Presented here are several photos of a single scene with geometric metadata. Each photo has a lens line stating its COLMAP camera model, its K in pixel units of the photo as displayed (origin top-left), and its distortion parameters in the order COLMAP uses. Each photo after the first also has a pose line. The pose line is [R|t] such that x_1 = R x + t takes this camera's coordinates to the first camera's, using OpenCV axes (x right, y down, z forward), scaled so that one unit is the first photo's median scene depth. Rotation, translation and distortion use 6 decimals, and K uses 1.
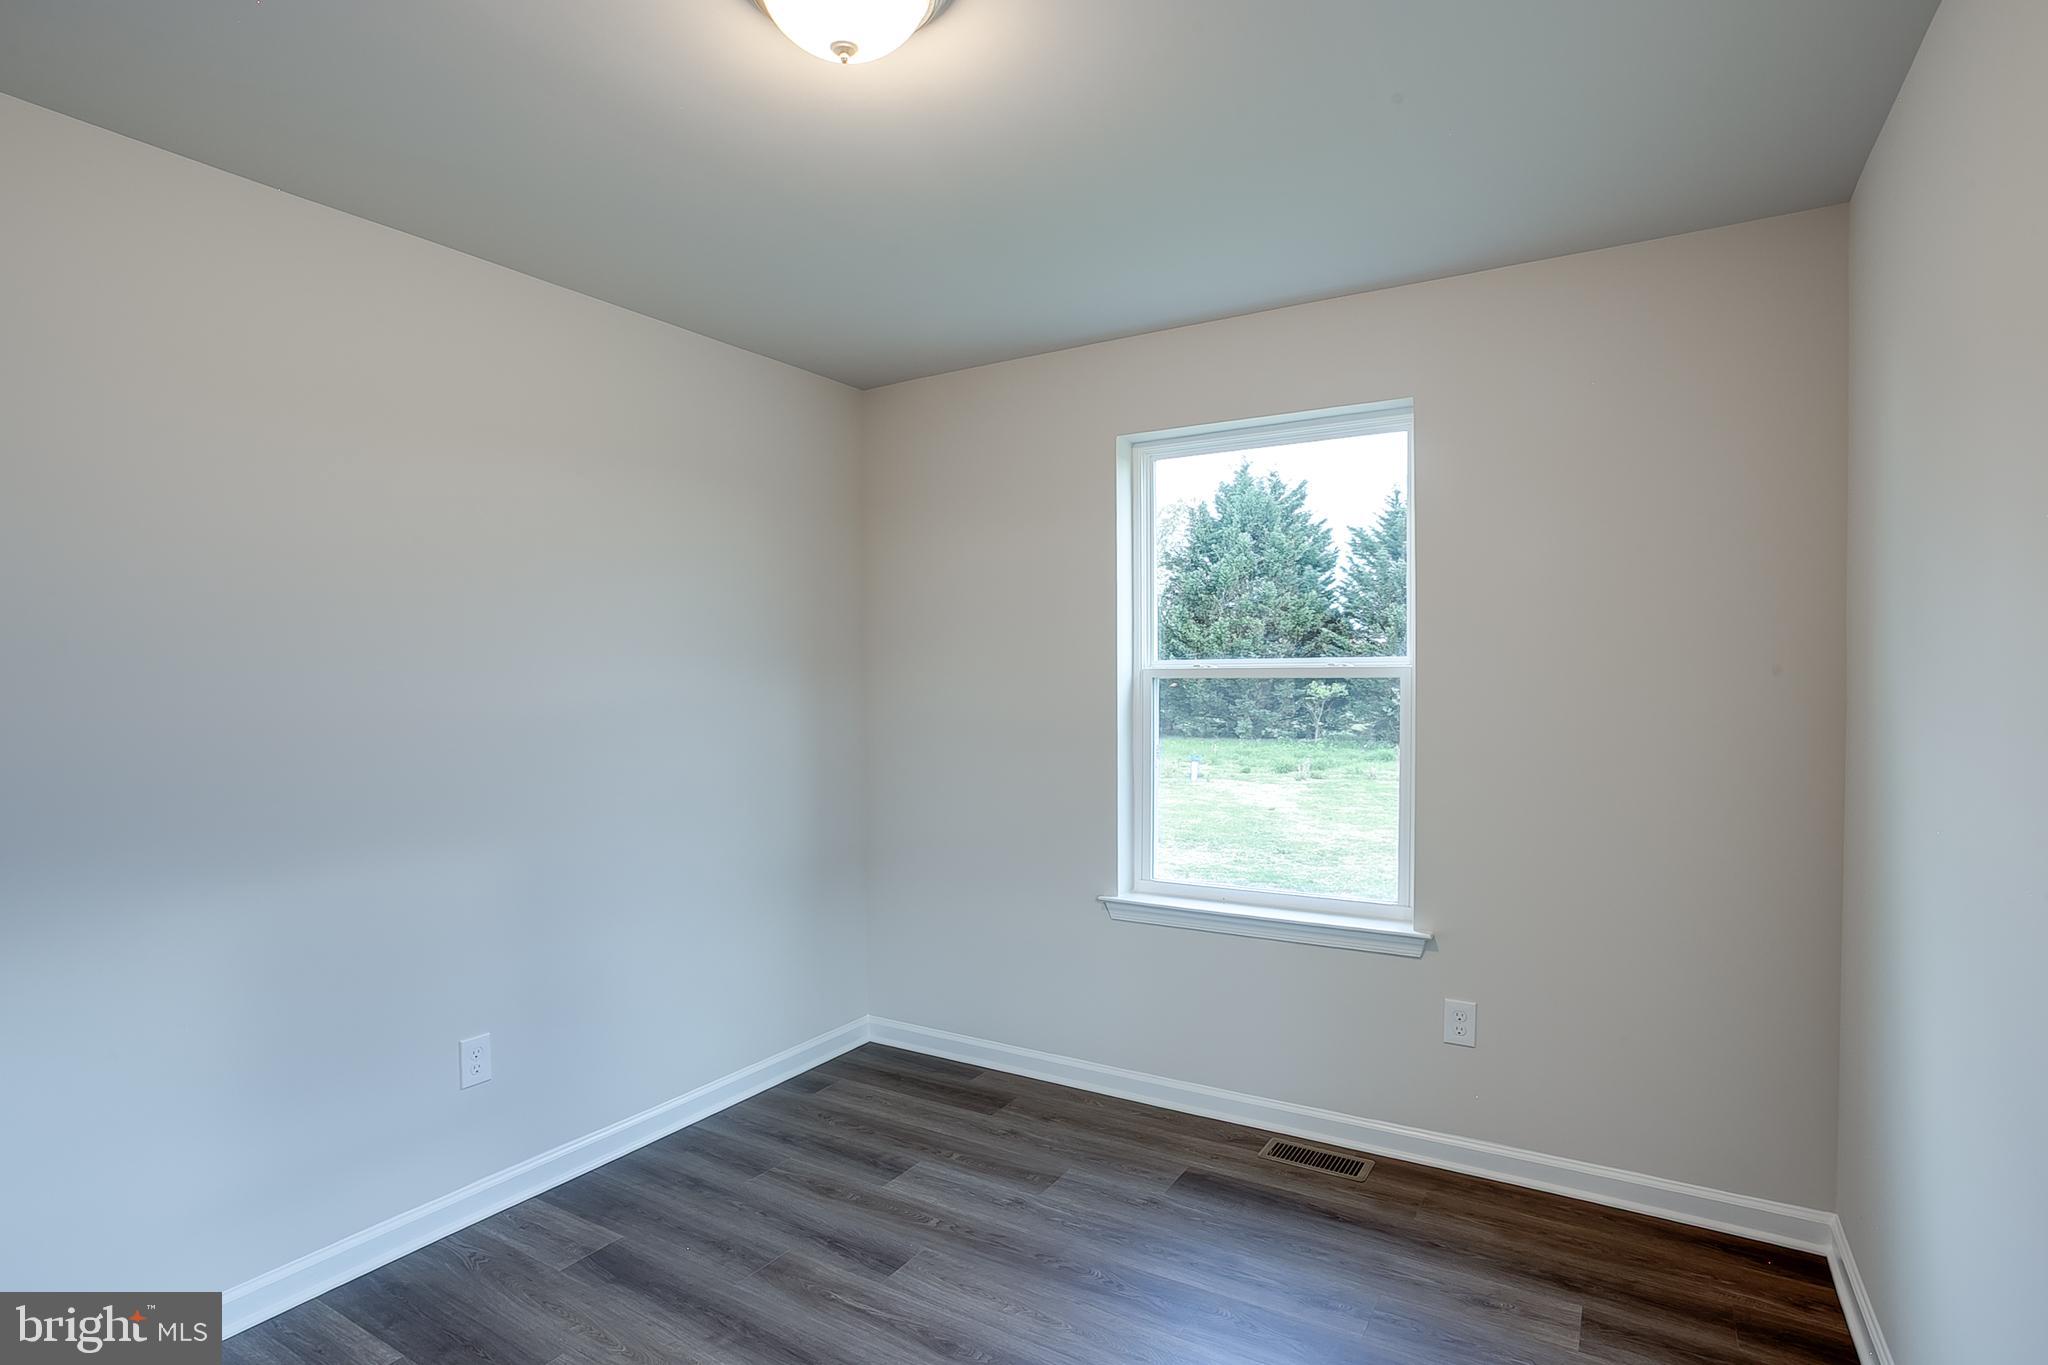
lens RADIAL K [[1076.7, 0, 1023.9], [0, 1076.7, 689.4], [0, 0, 1]] dist [-0.021404, 0.003337]
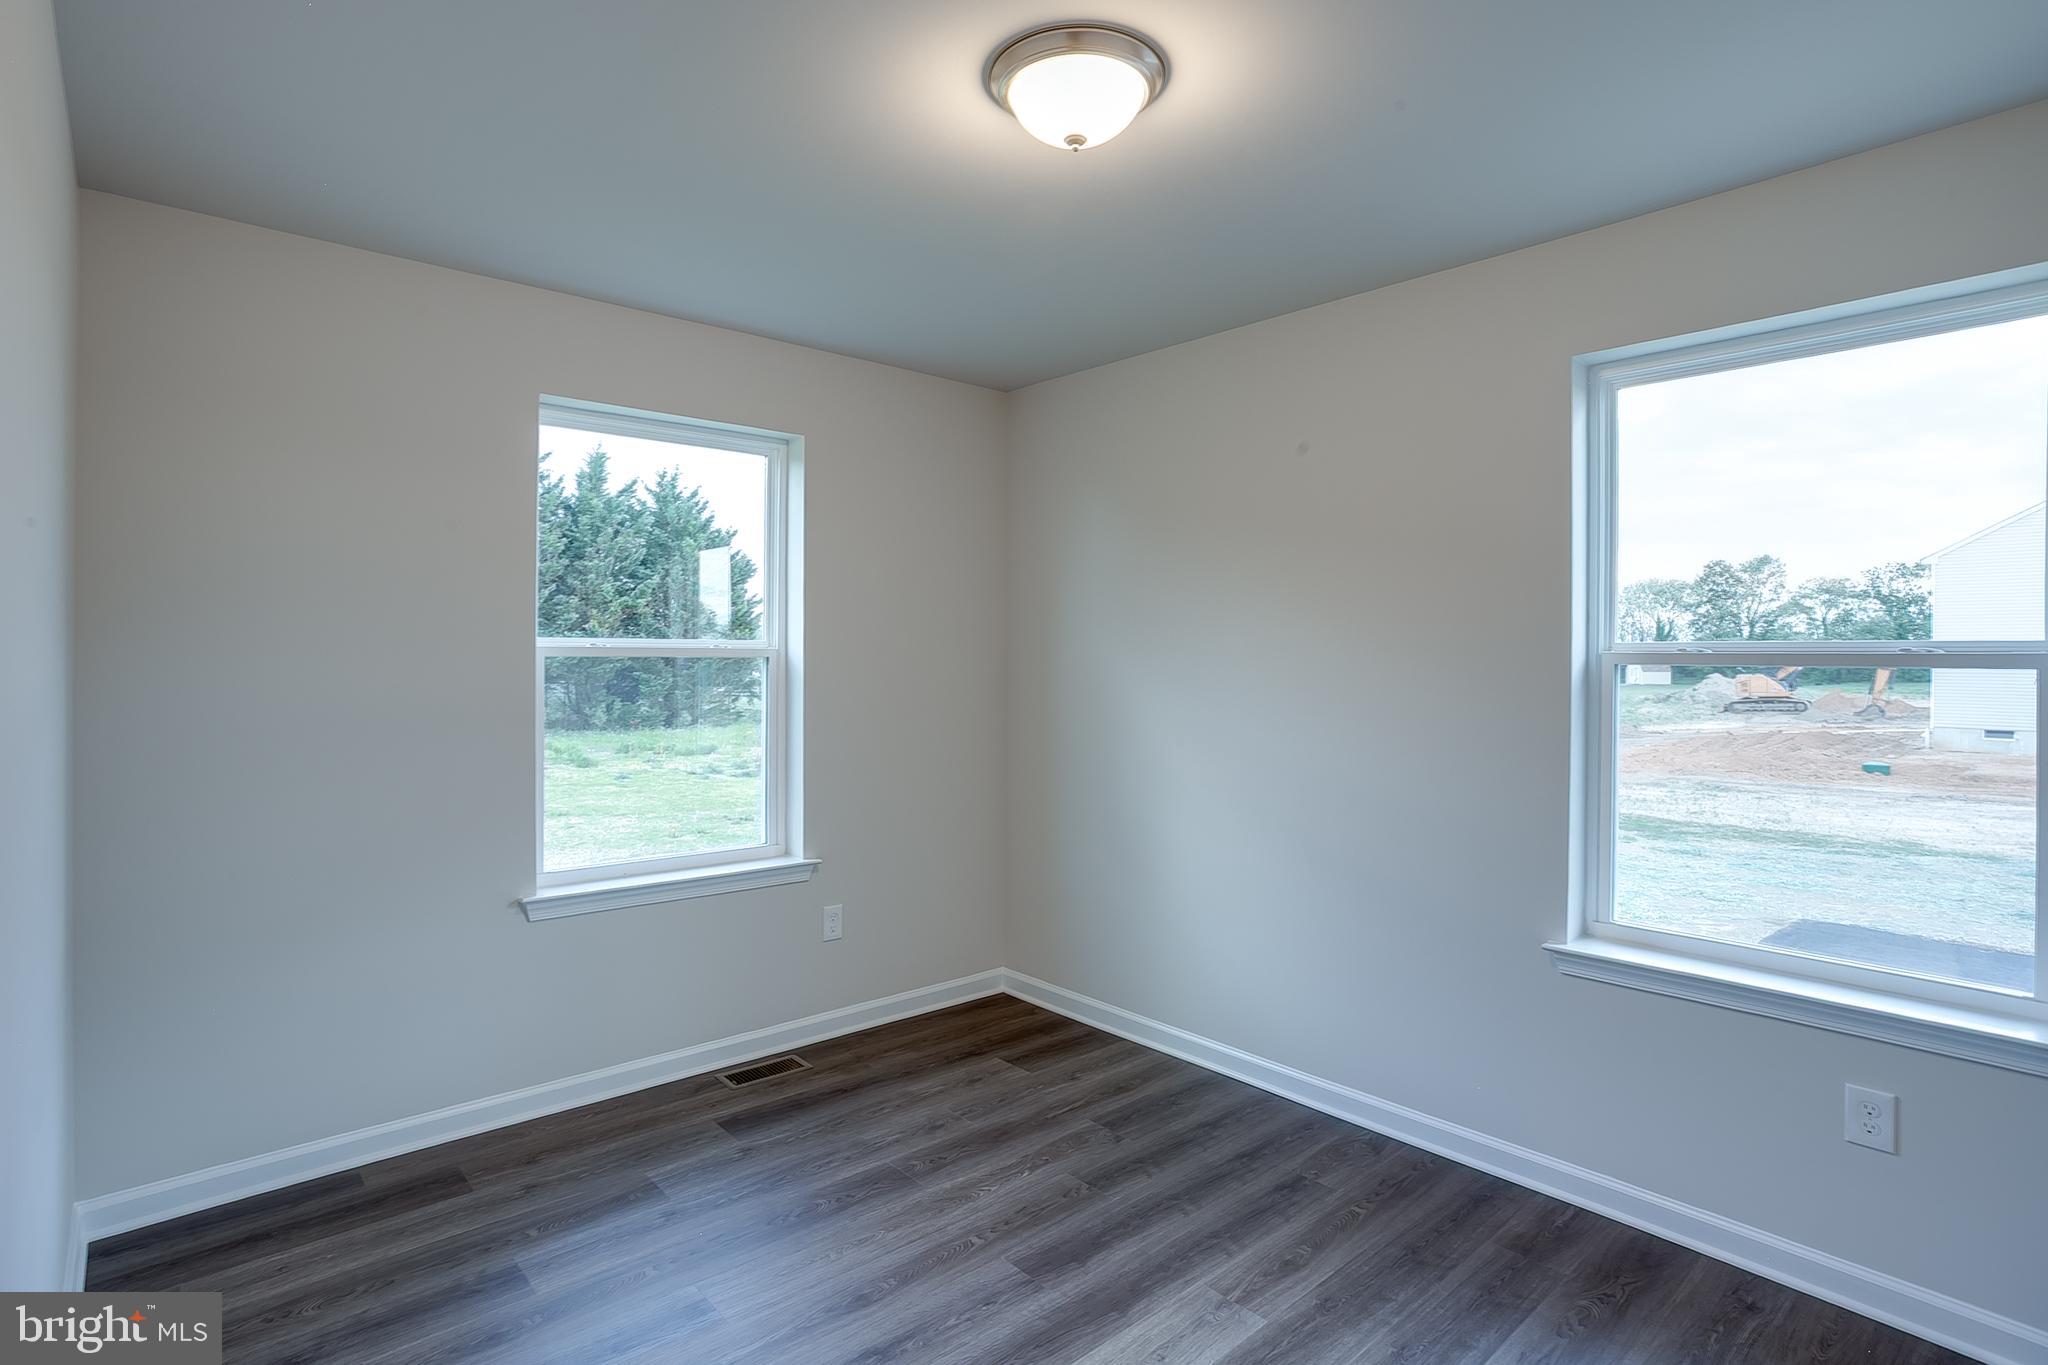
lens RADIAL K [[1004.2, 0, 1026.1], [0, 1004.2, 678.7], [0, 0, 1]] dist [-0.006217, 0.000266]
pose [[0.271815, 0.000315, 0.962349, -0.705801], [-0.000198, 1.000000, -0.000271, 0.011276], [-0.962349, -0.000117, 0.271815, 0.431413]]
